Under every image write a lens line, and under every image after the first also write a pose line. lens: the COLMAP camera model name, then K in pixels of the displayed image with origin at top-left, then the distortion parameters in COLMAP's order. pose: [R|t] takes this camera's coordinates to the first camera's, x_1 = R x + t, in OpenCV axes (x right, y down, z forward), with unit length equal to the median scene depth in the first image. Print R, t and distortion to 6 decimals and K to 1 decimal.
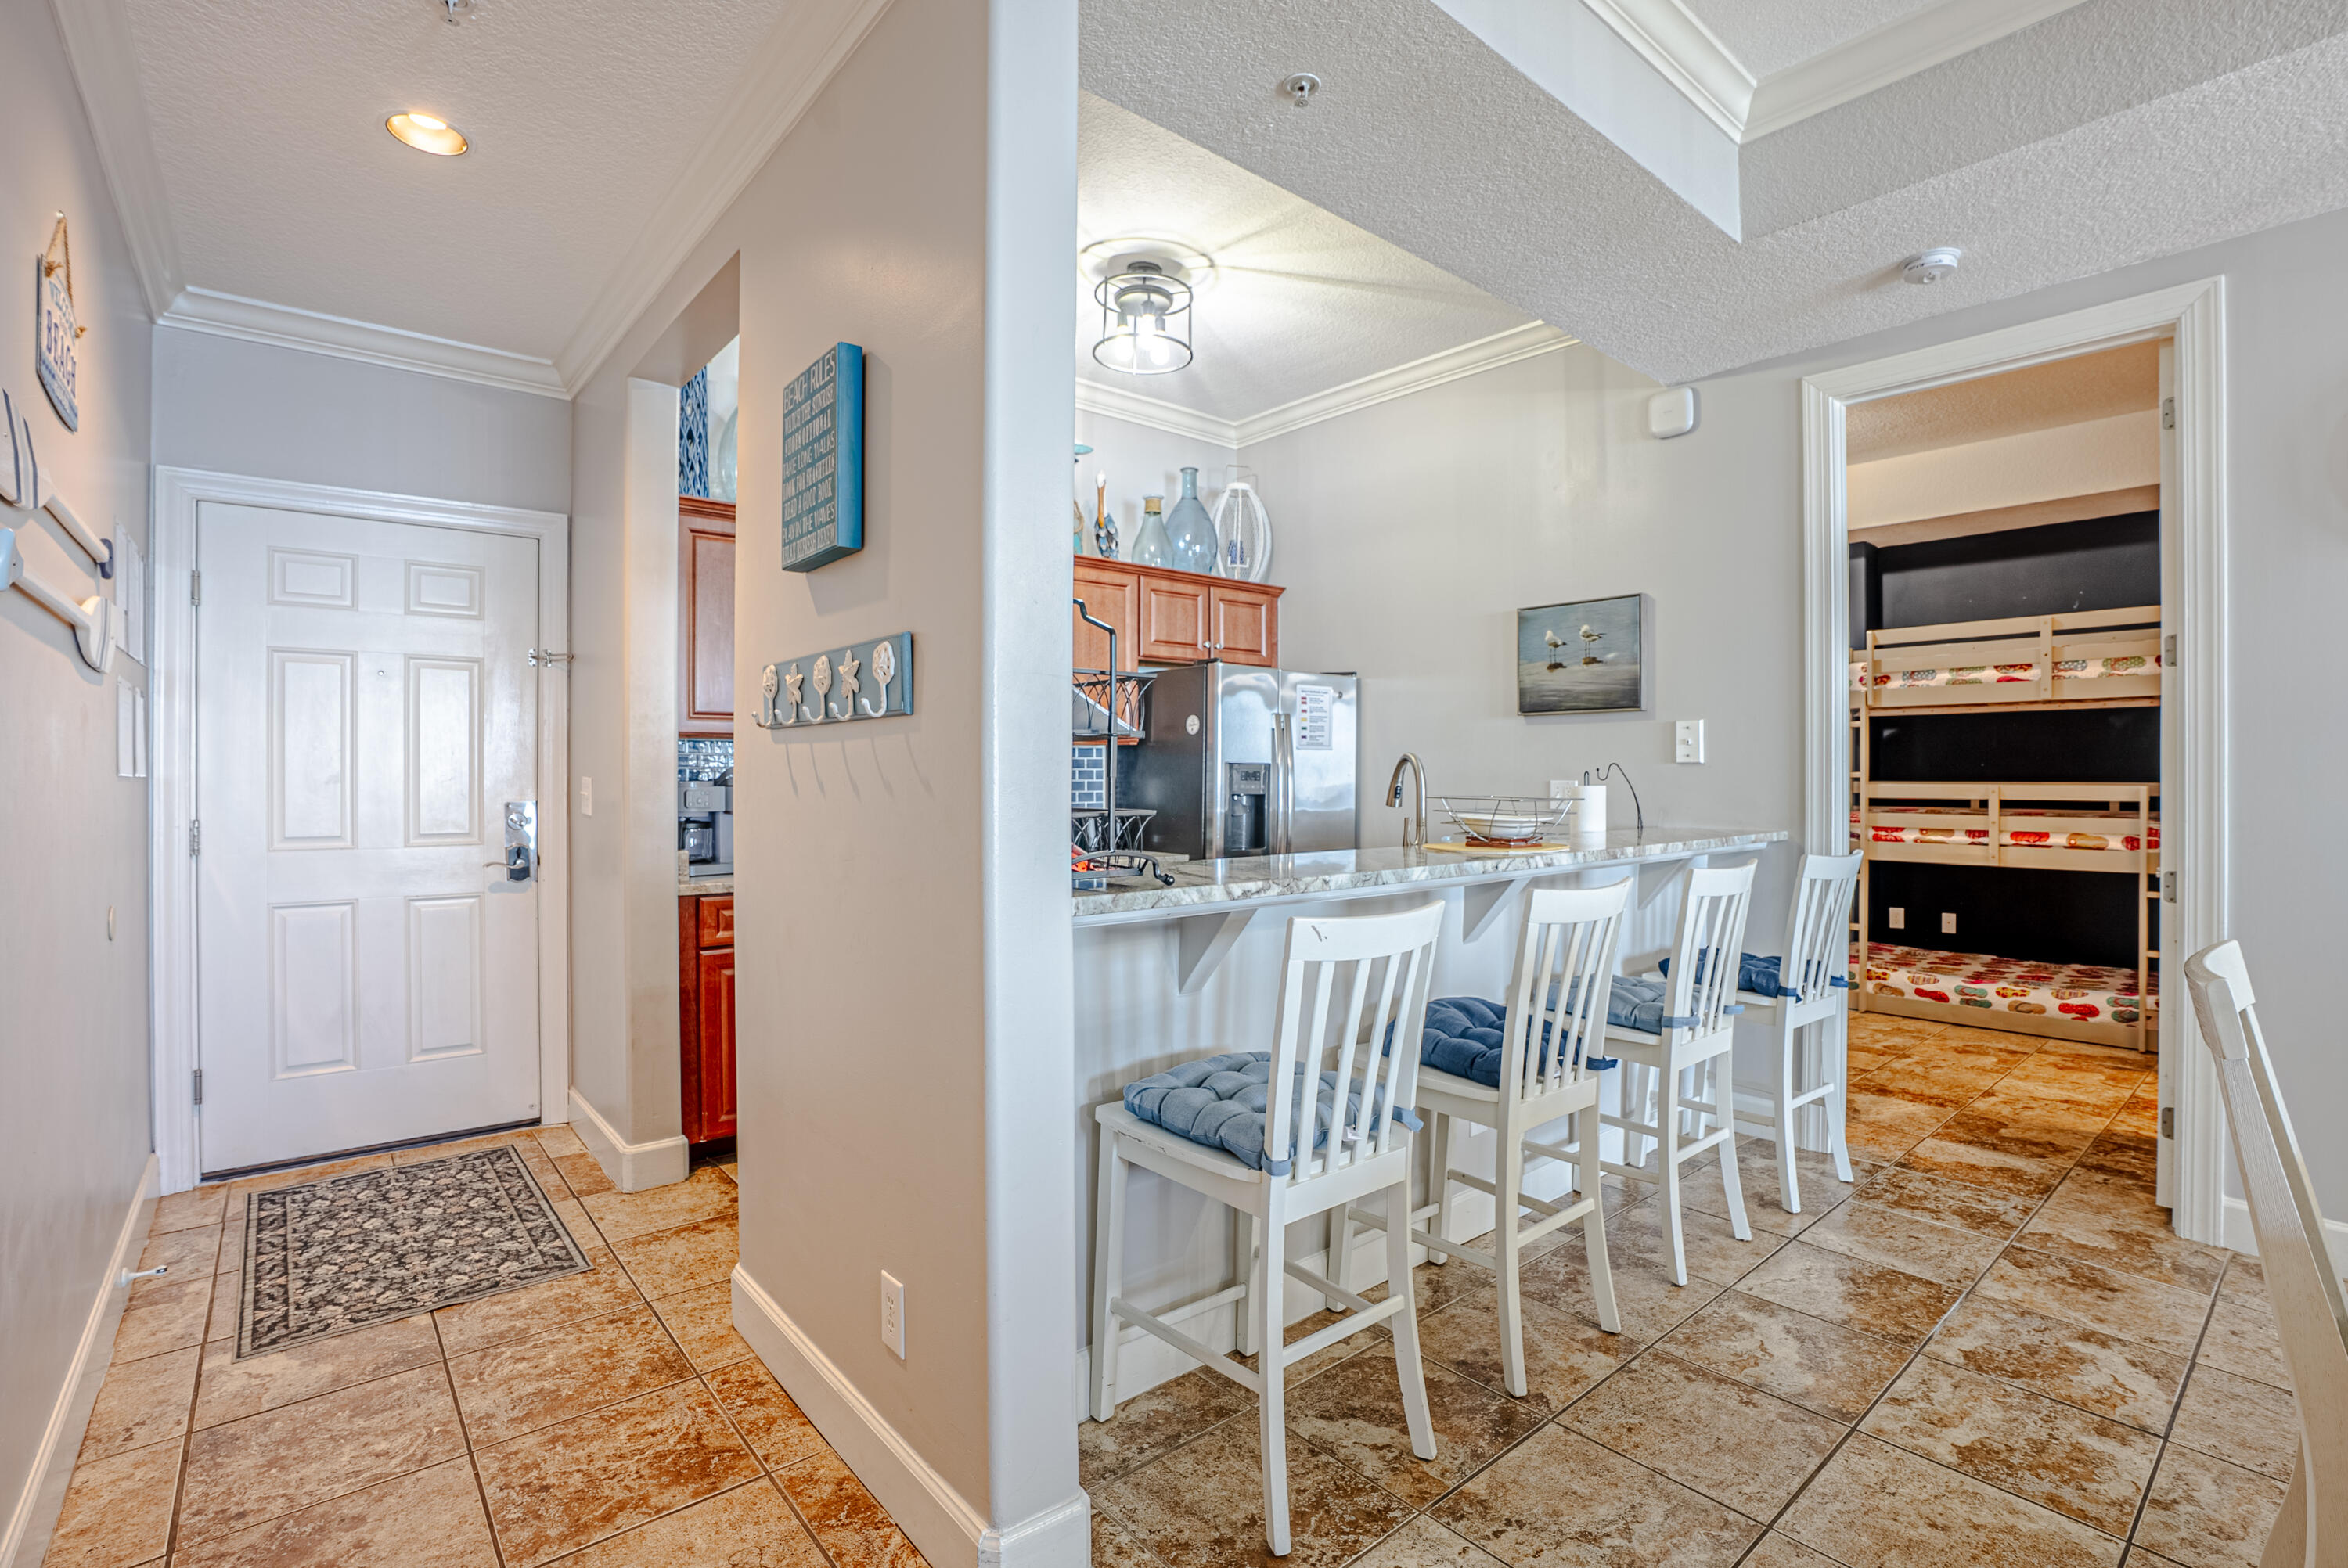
lens RADIAL K [[1112.2, 0, 1208.3], [0, 1112.2, 775.7], [0, 0, 1]] dist [-0.046537, 0.015105]
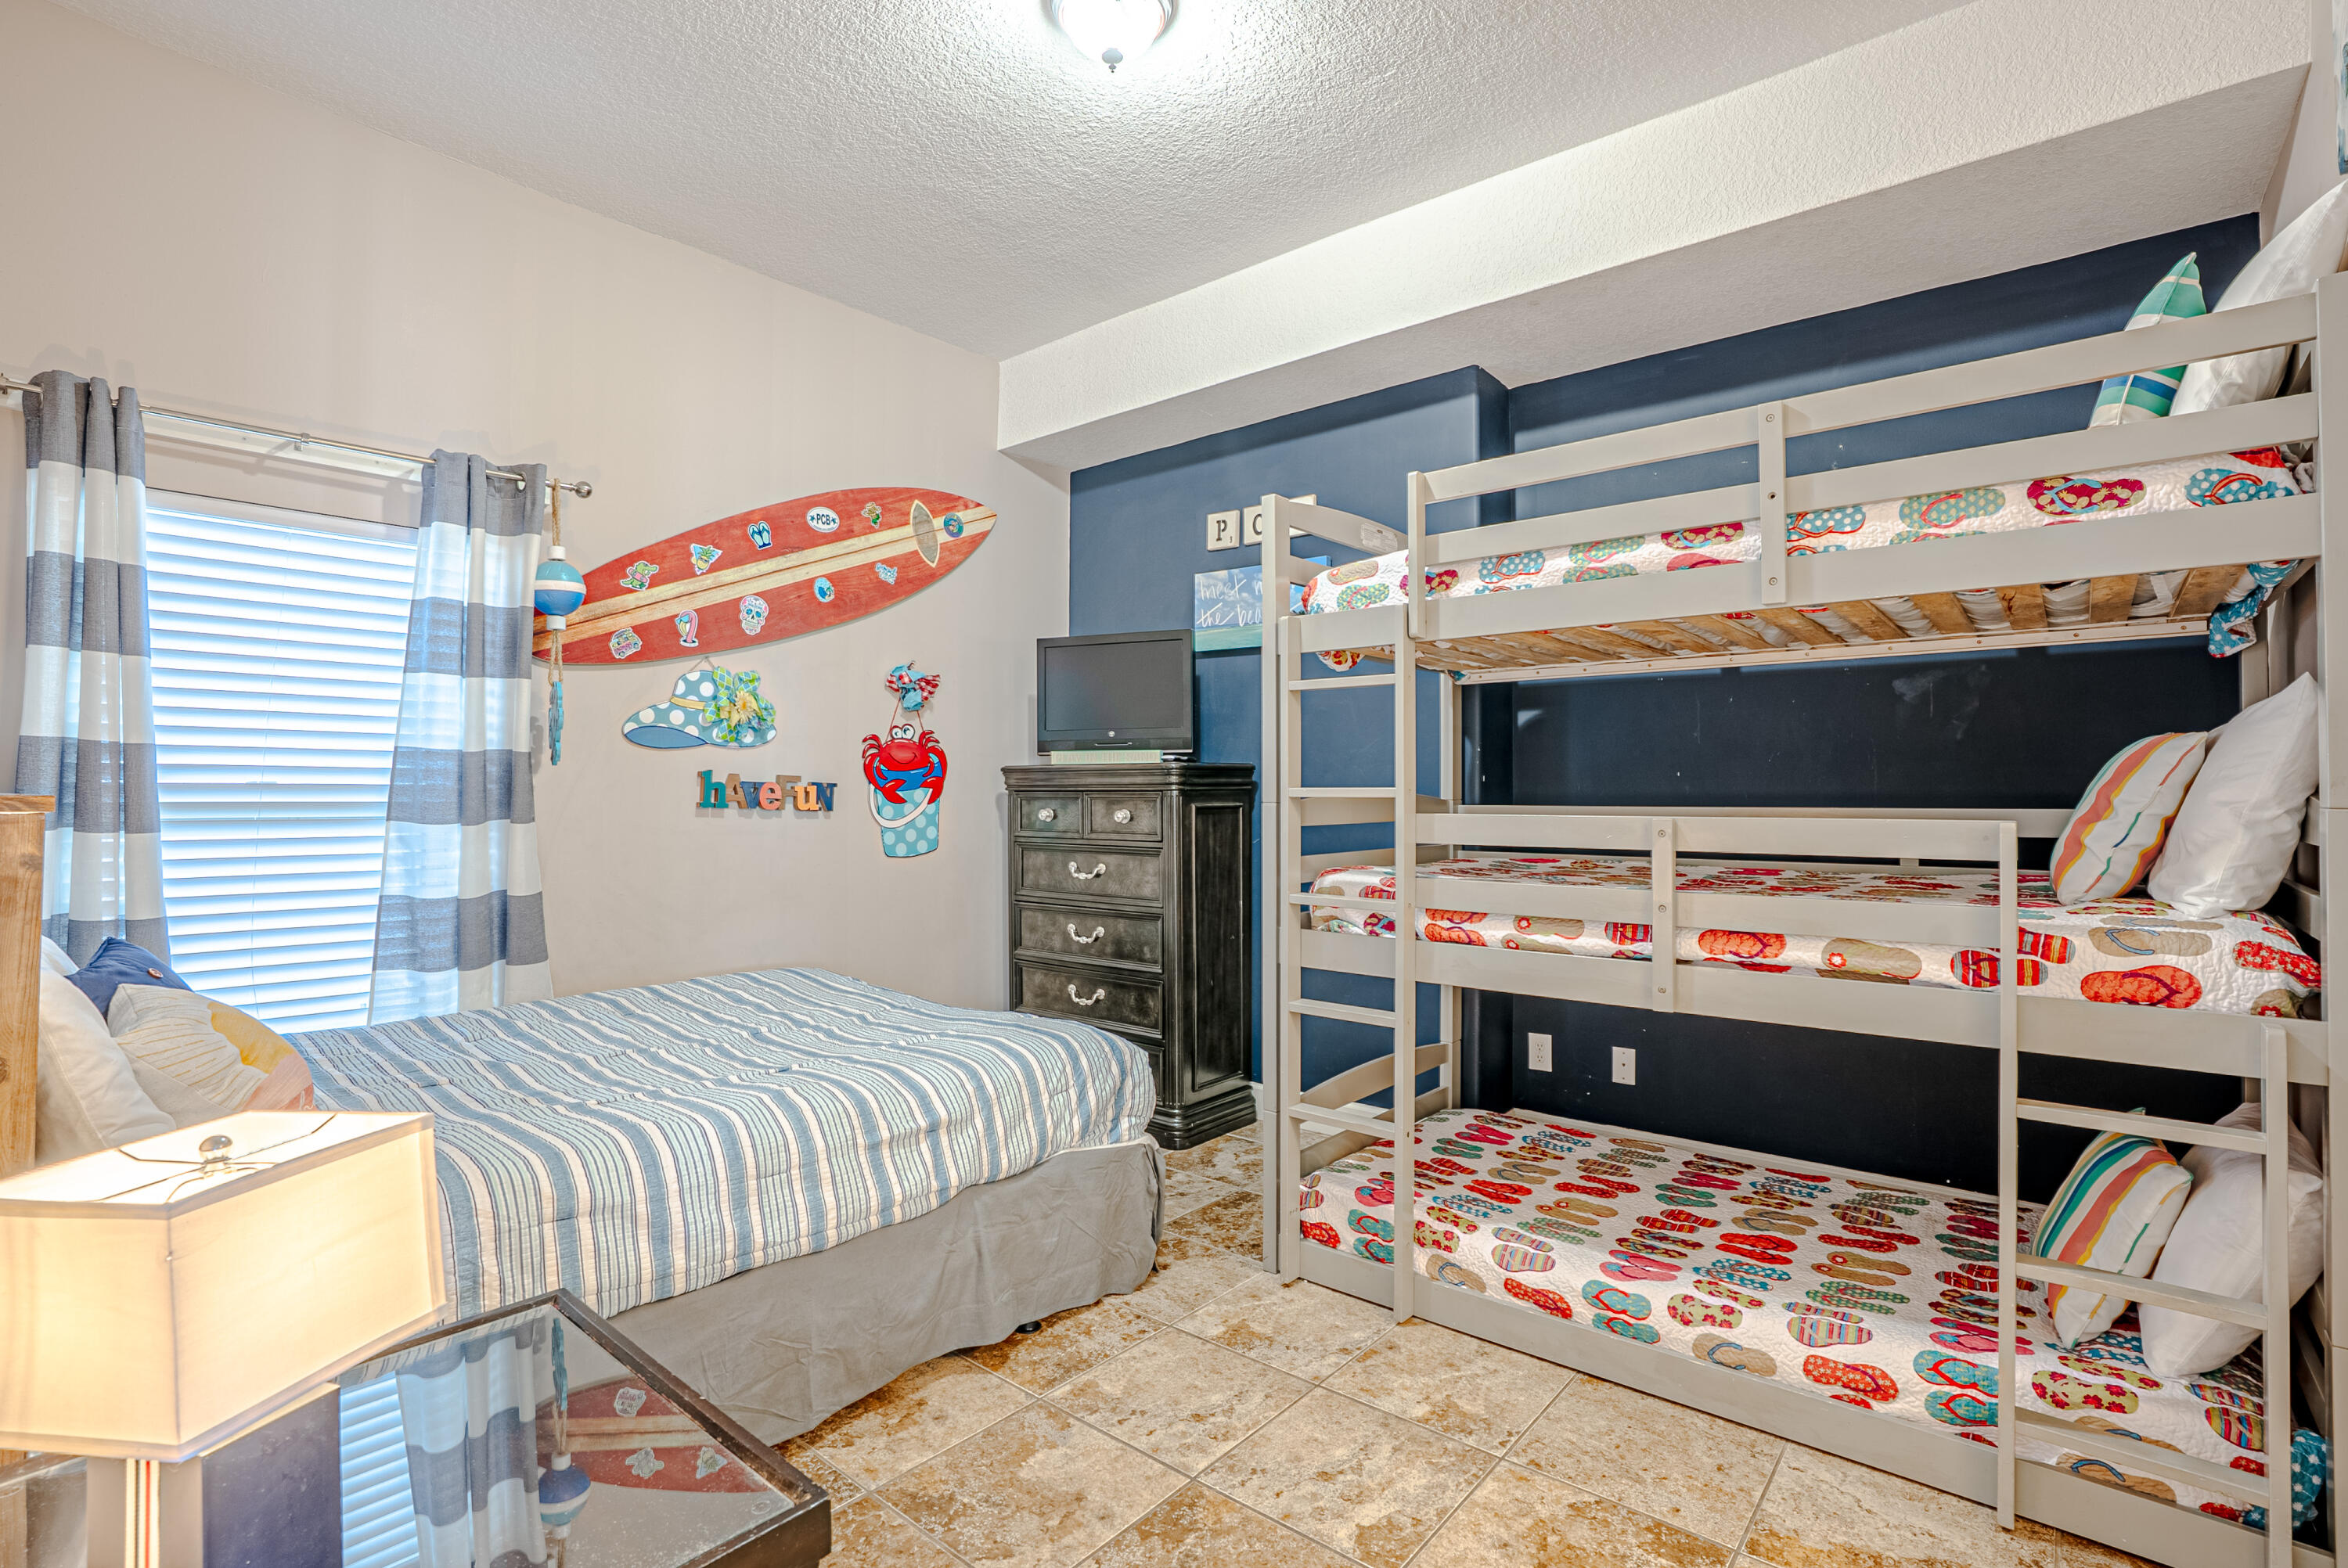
lens RADIAL K [[1112.2, 0, 1184.8], [0, 1112.2, 783.1], [0, 0, 1]] dist [-0.046537, 0.015105]
pose [[0.989628, 0.000780, 0.143652, 0.650256], [0.000627, 0.999952, -0.009750, -0.000611], [-0.143653, 0.009739, 0.989580, 0.825465]]
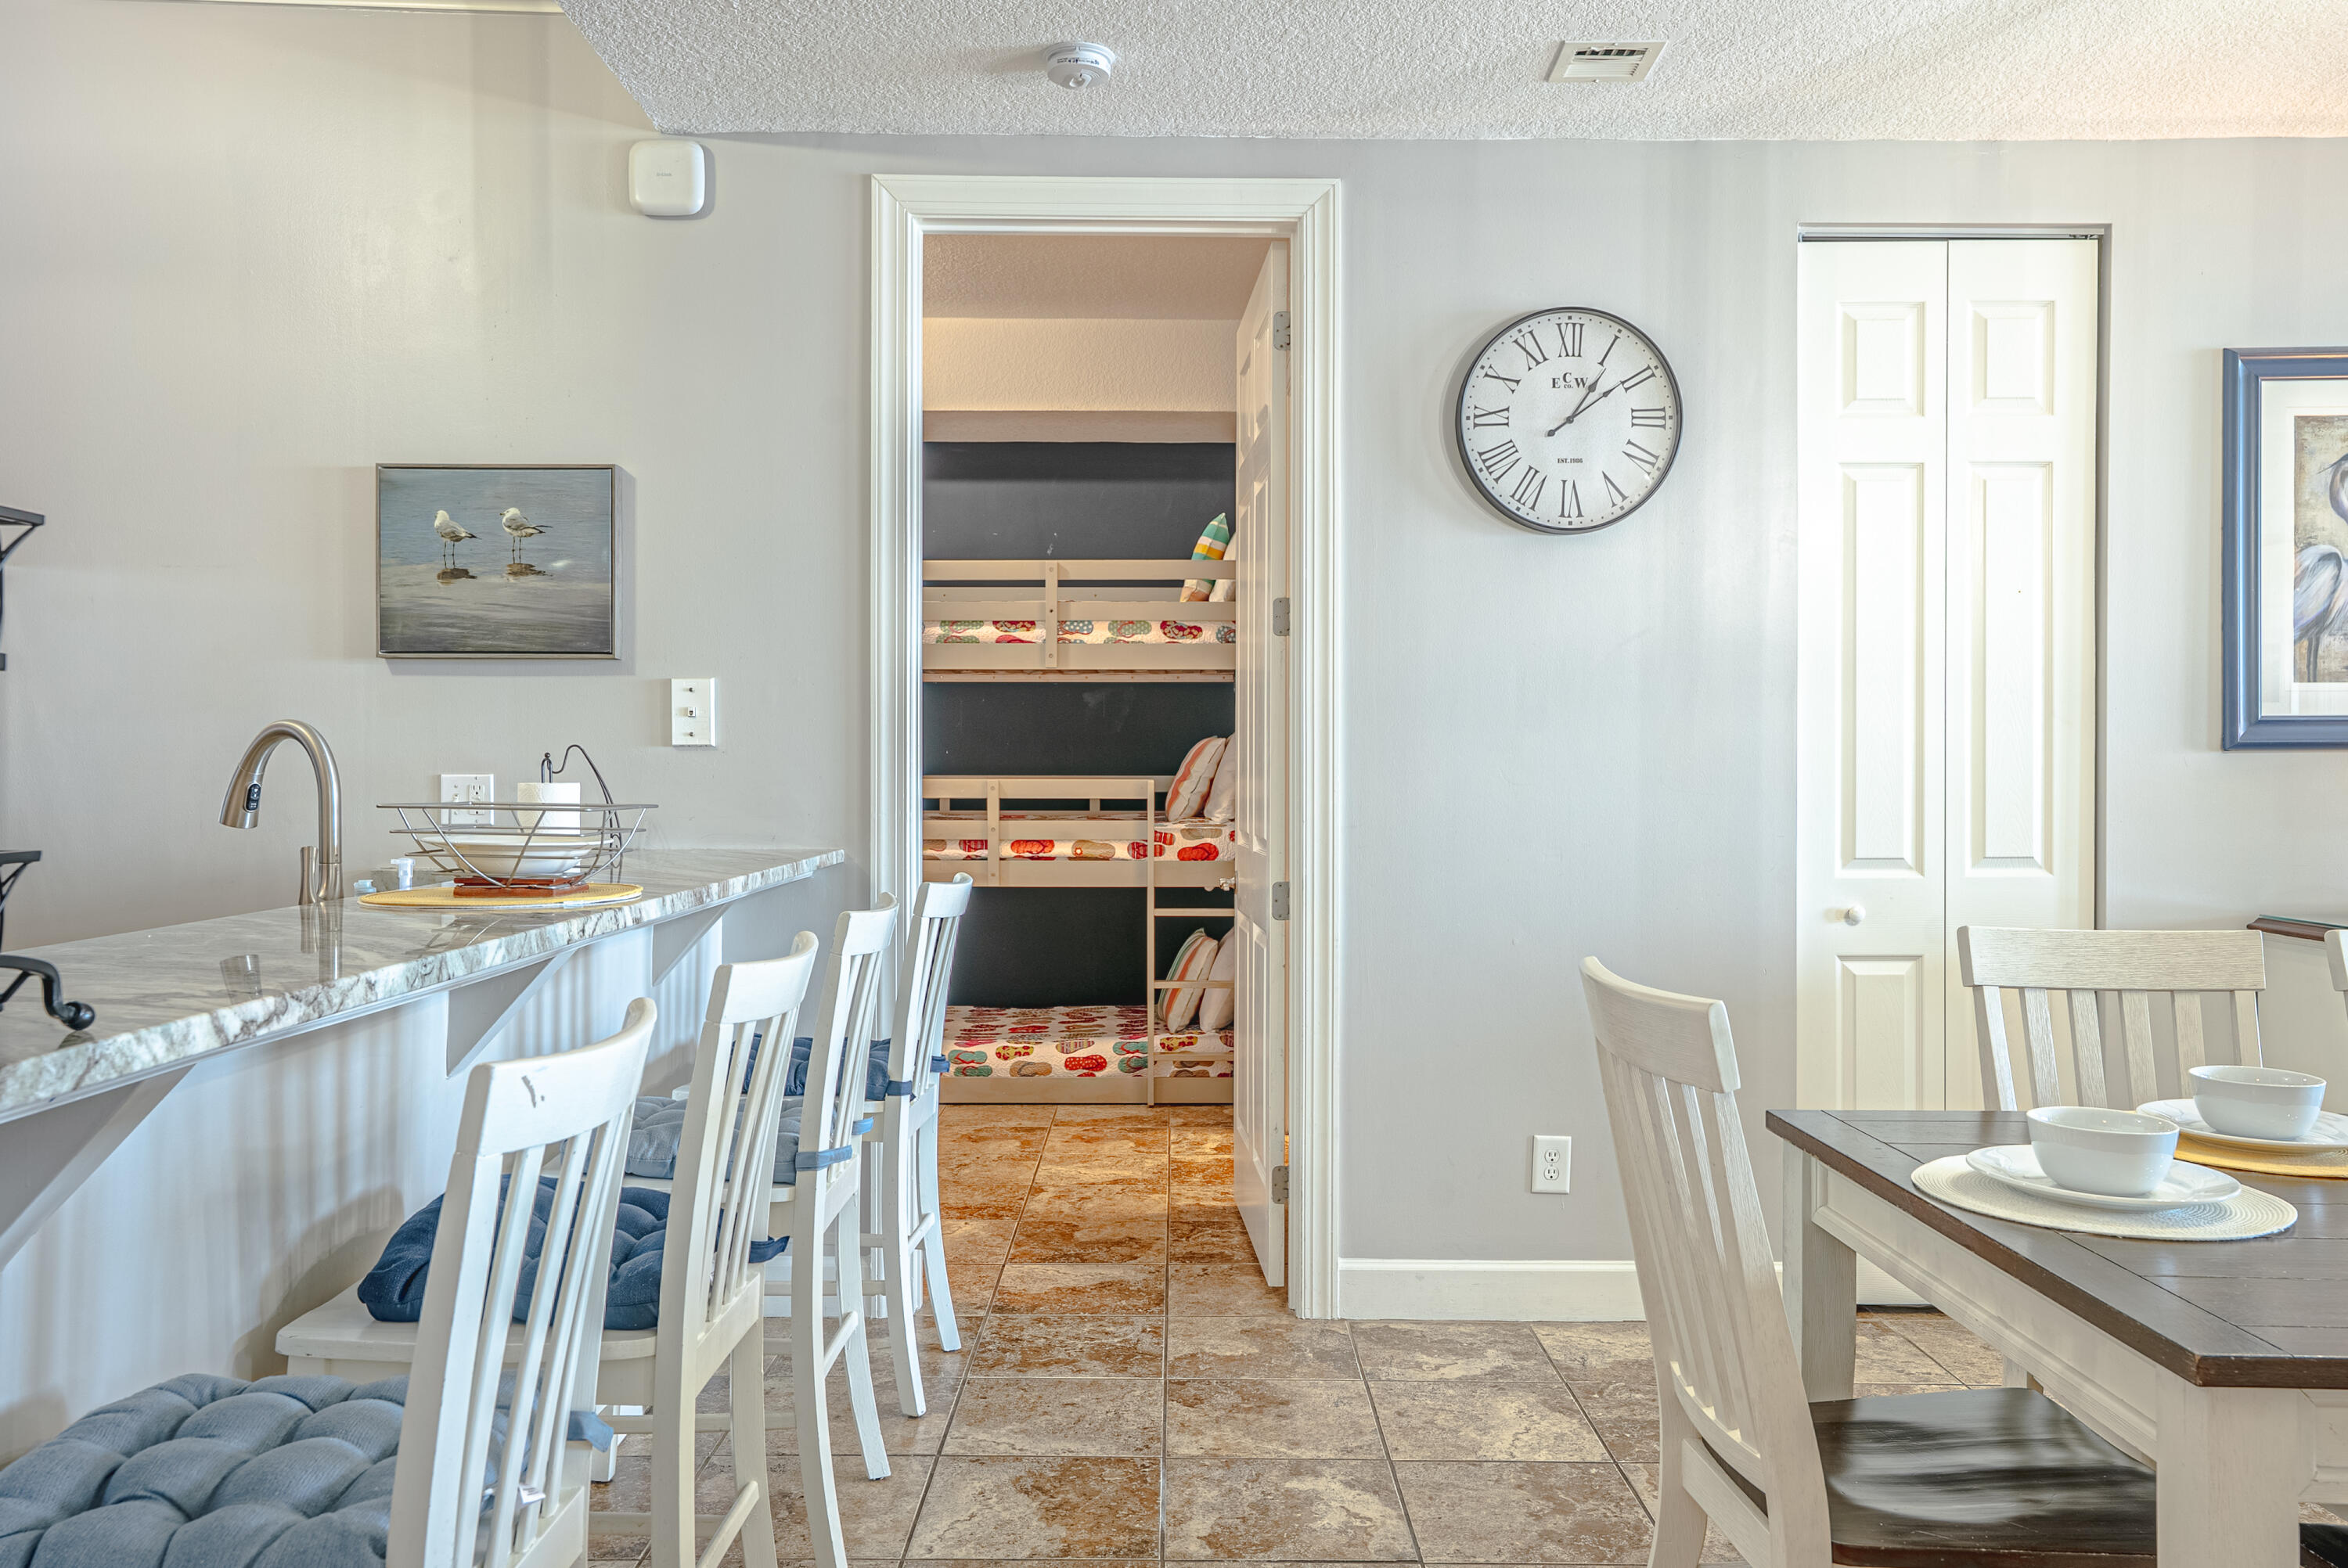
lens RADIAL K [[1745.9, 0, 1225.9], [0, 1745.9, 773.2], [0, 0, 1]] dist [0.022552, 0.035986]
pose [[0.652179, -0.002459, 0.758061, -0.123787], [0.000417, 0.999996, 0.002885, 0.001064], [-0.758065, -0.001566, 0.652177, 0.120560]]
